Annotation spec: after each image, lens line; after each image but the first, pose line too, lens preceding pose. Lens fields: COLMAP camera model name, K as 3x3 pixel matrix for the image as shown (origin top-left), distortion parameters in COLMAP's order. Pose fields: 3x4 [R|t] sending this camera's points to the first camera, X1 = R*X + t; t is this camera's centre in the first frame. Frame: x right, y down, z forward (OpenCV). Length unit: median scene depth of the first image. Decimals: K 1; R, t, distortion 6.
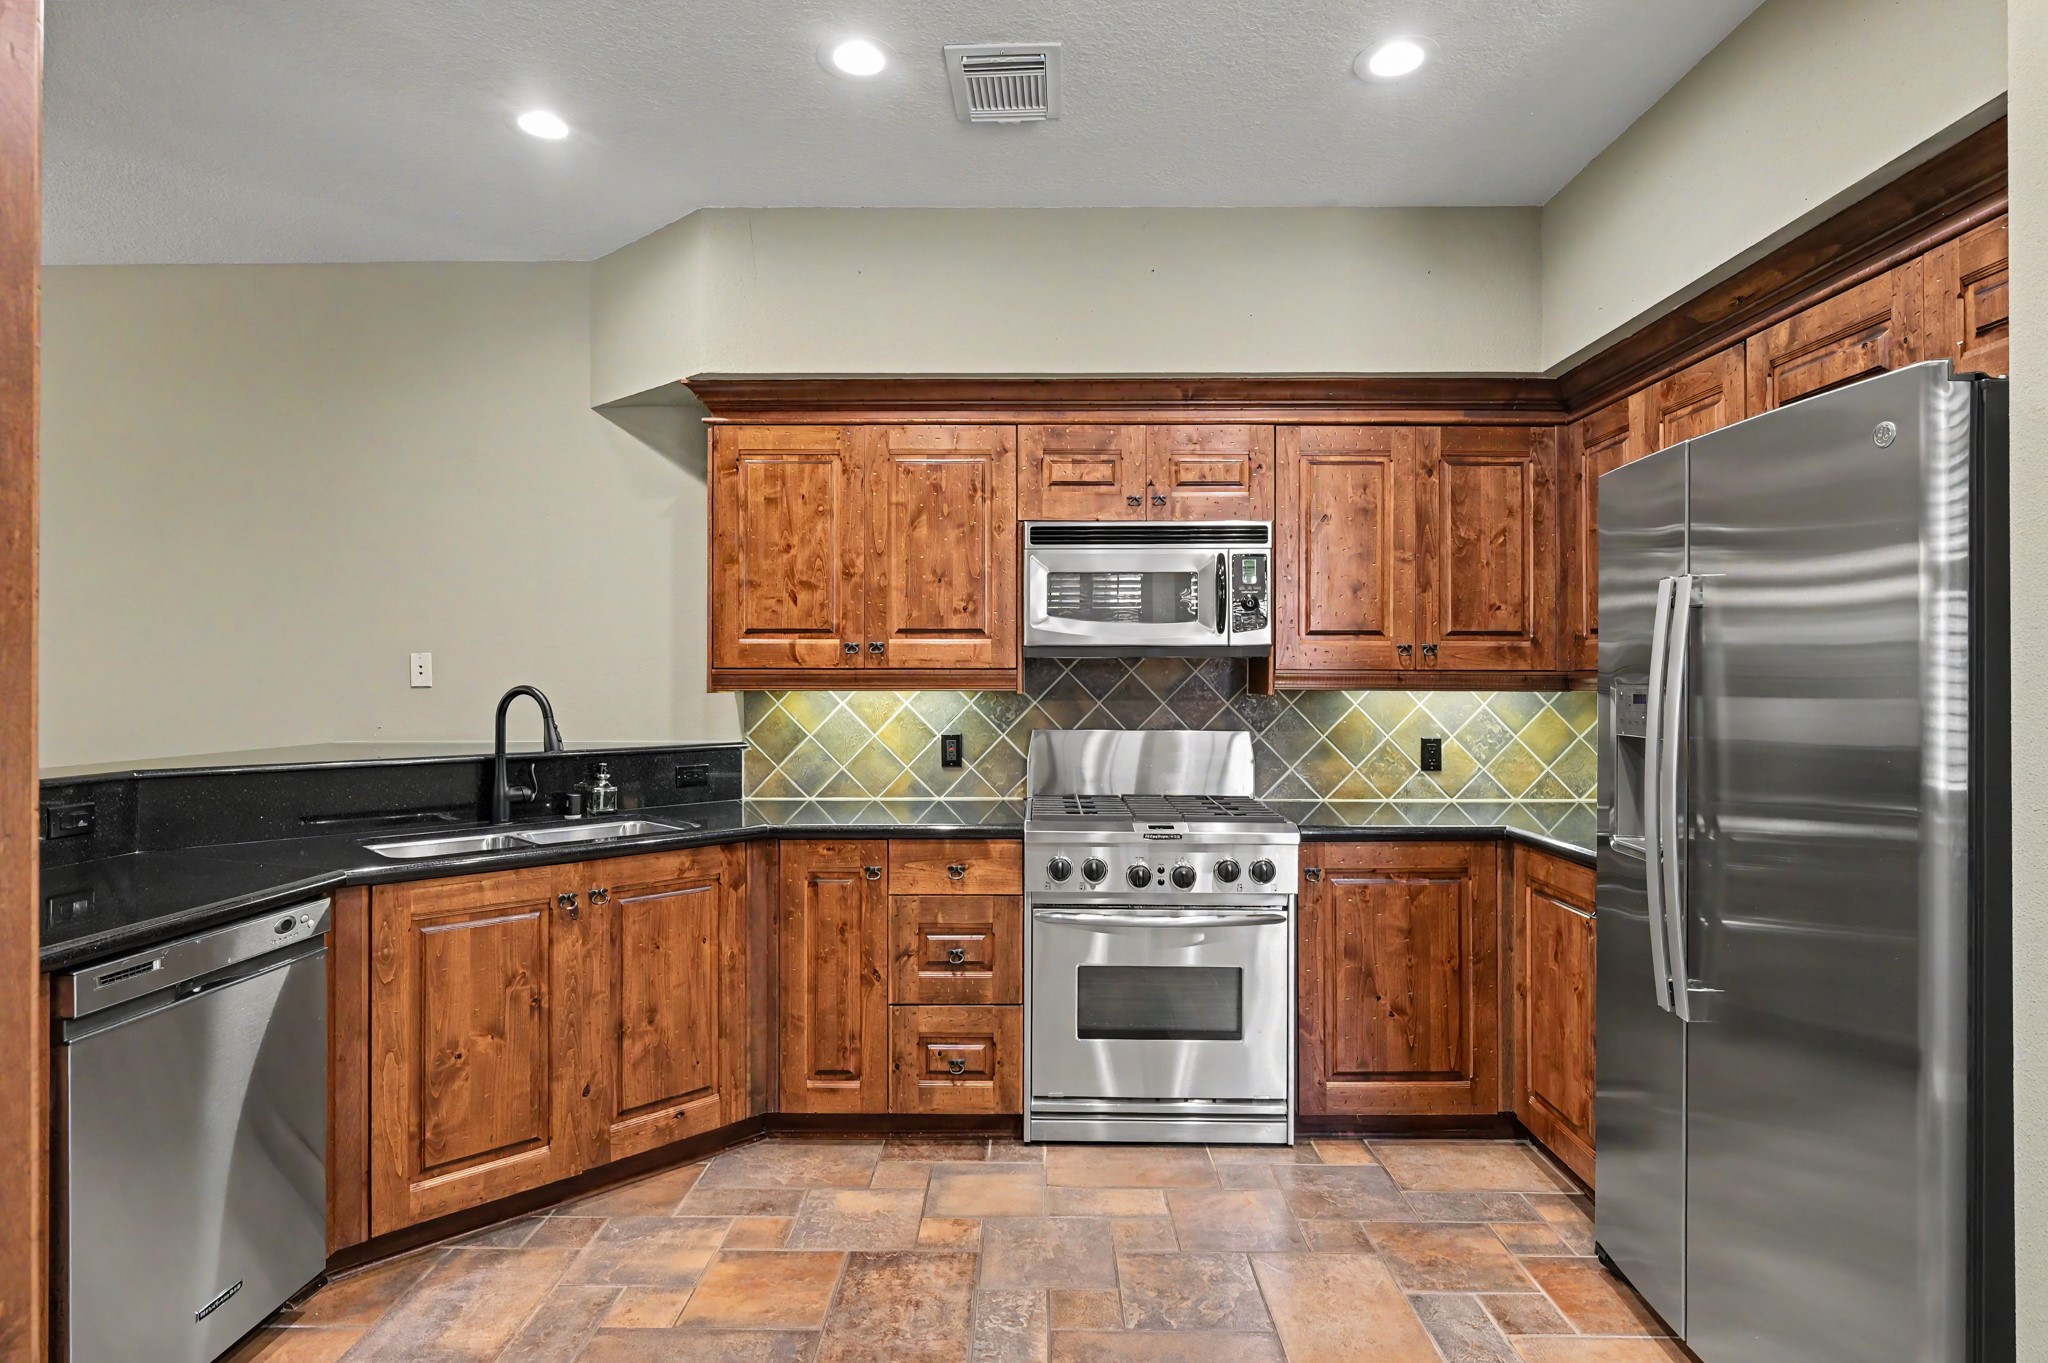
lens RADIAL K [[1079.4, 0, 1021.5], [0, 1079.4, 679.8], [0, 0, 1]] dist [0.000975, 0.000020]
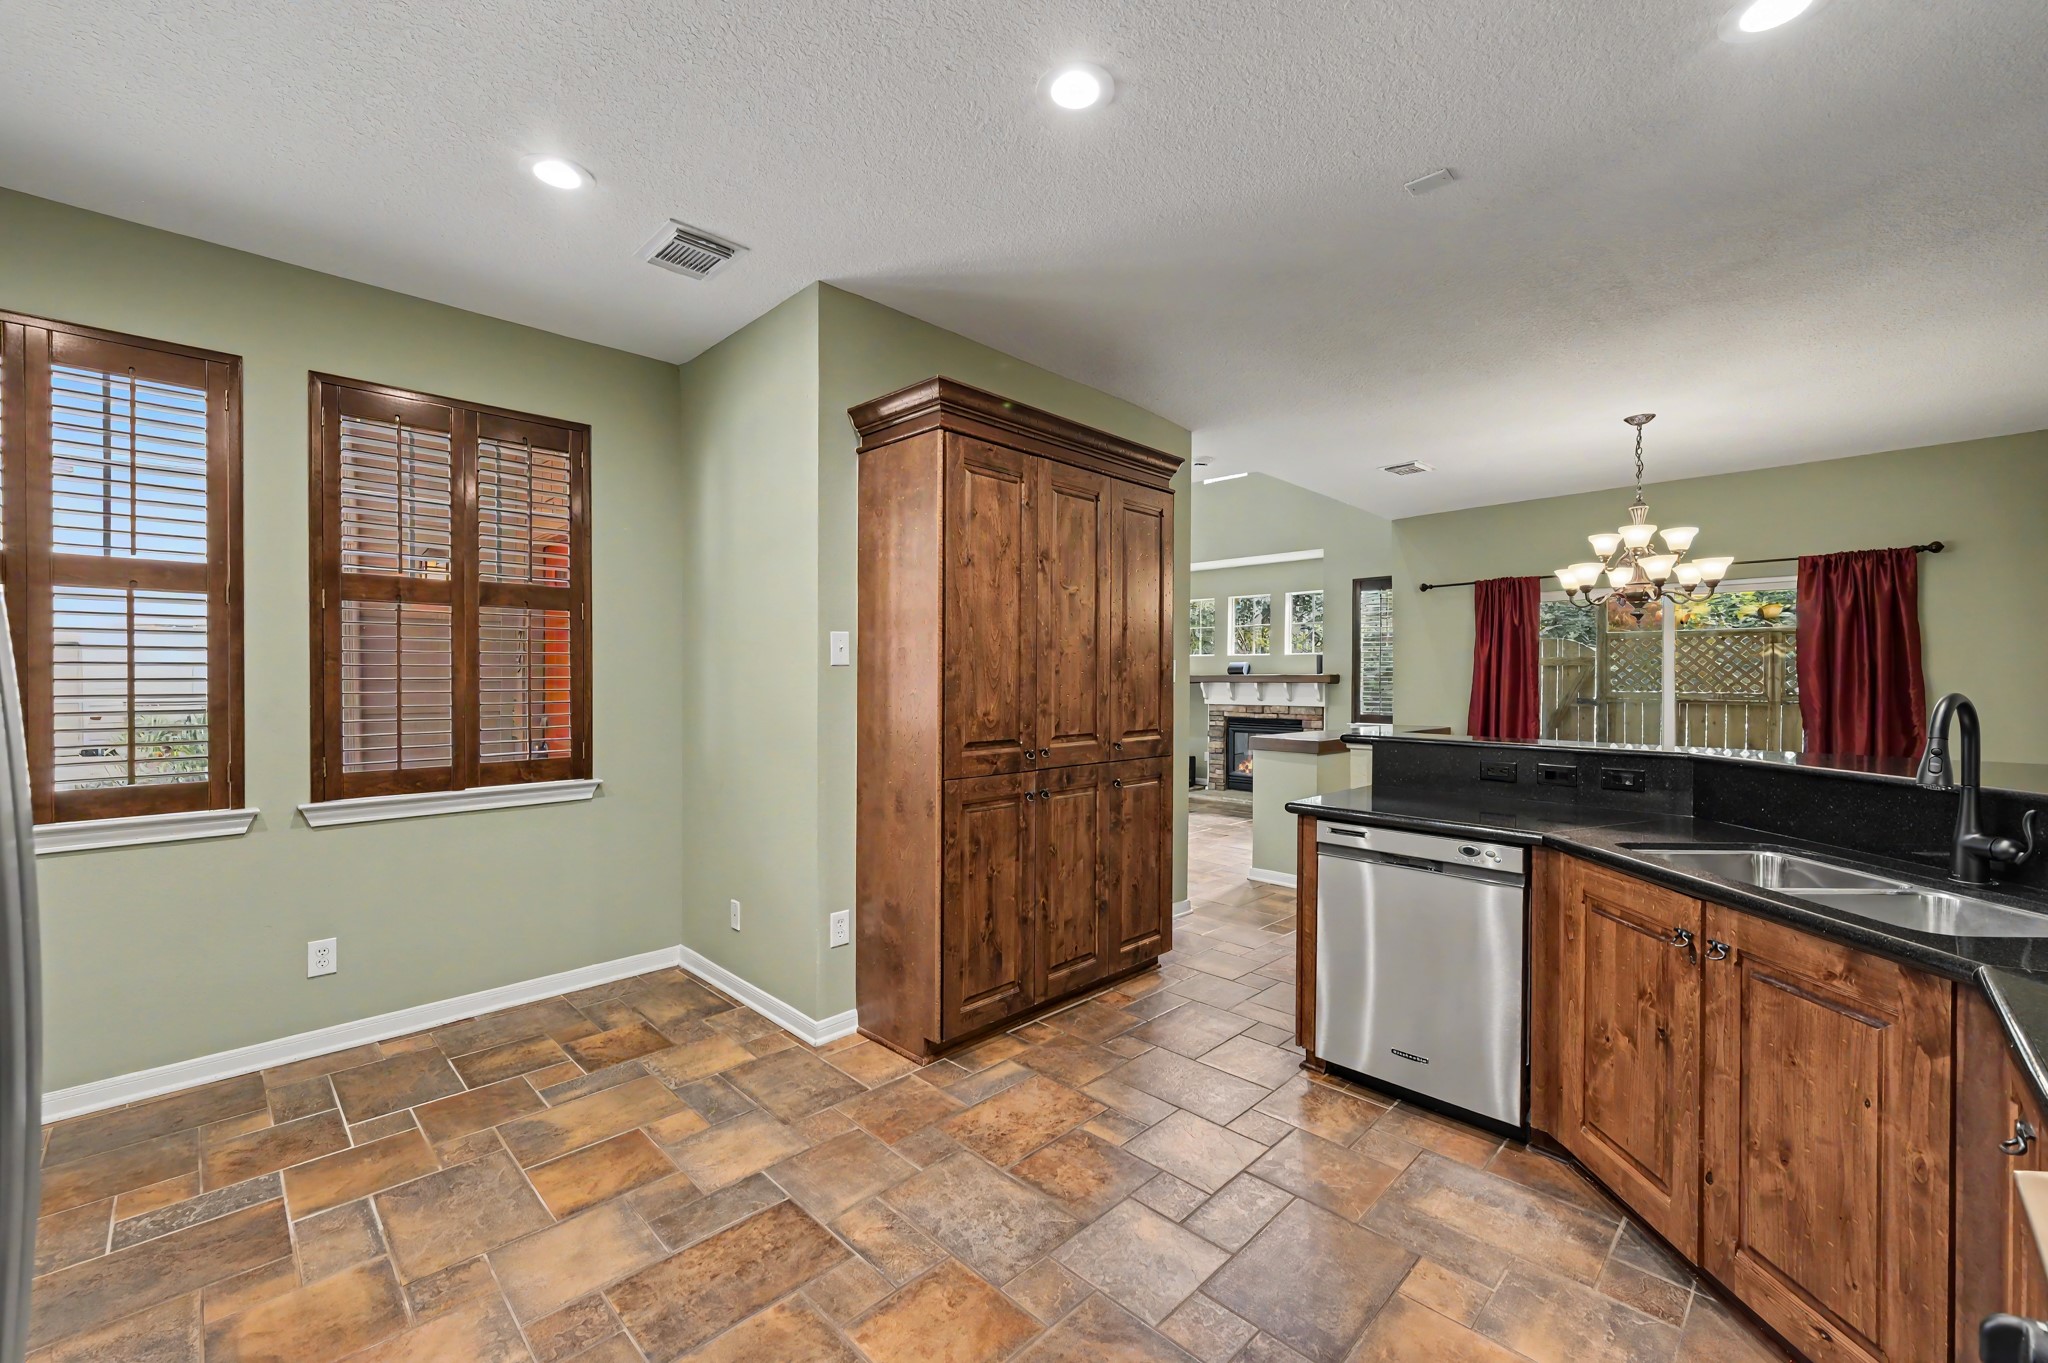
lens RADIAL K [[828.8, 0, 1031.3], [0, 828.8, 677.1], [0, 0, 1]] dist [0.002125, 0.000977]
pose [[-0.695850, -0.002605, -0.718182, 0.458527], [-0.001982, 0.999997, -0.001706, -0.004577], [0.718184, 0.000236, -0.695853, 1.157513]]
